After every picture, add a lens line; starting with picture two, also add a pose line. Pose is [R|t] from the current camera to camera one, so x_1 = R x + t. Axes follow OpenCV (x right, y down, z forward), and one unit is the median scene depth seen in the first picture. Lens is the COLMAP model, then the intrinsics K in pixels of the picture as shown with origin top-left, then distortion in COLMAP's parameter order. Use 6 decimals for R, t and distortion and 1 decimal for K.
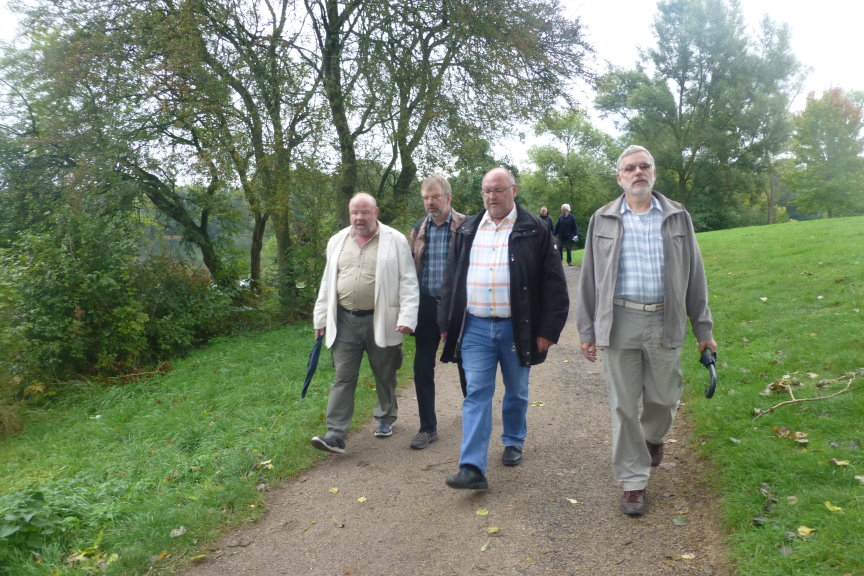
lens RADIAL K [[646.0, 0, 432.0], [0, 646.0, 288.0], [0, 0, 1]] dist [-0.008446, 0.003776]
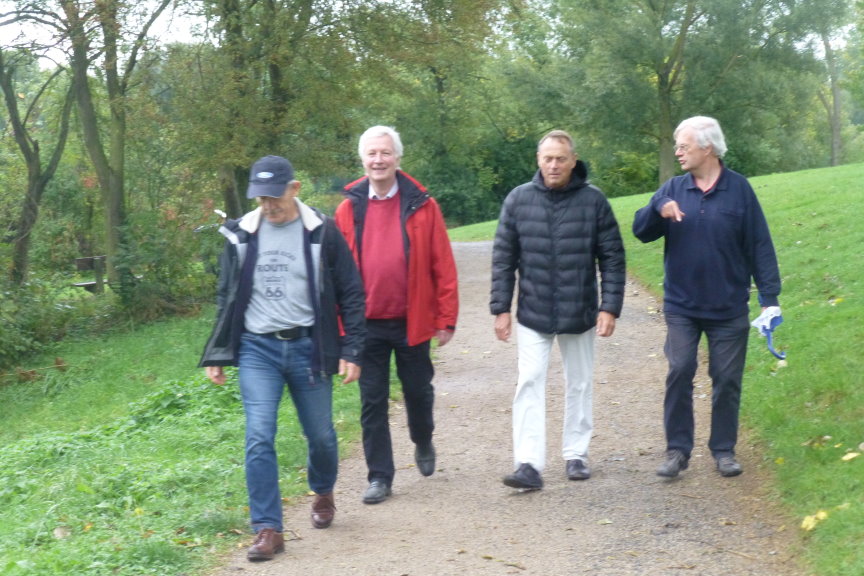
lens RADIAL K [[1608.5, 0, 432.0], [0, 1608.5, 288.0], [0, 0, 1]] dist [-0.015532, -0.056519]
pose [[0.975025, -0.030676, 0.219966, -0.075394], [0.037018, 0.999008, -0.024768, 0.018307], [-0.218988, 0.032292, 0.975193, -0.194095]]
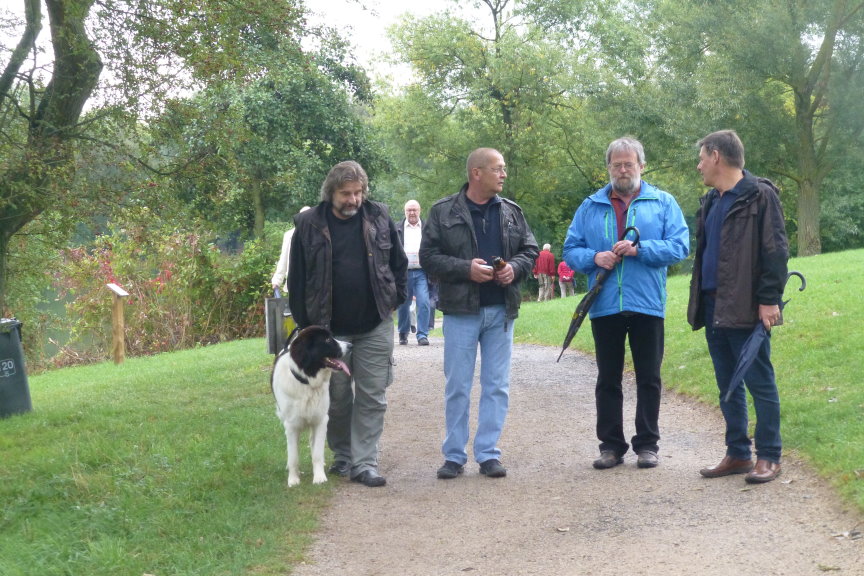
lens RADIAL K [[1780.0, 0, 432.0], [0, 1780.0, 288.0], [0, 0, 1]] dist [0.099623, -2.603835]
pose [[0.984833, -0.018448, 0.172523, -0.004385], [0.029932, 0.997488, -0.064203, -0.002962], [-0.170905, 0.068393, 0.982911, 0.029328]]
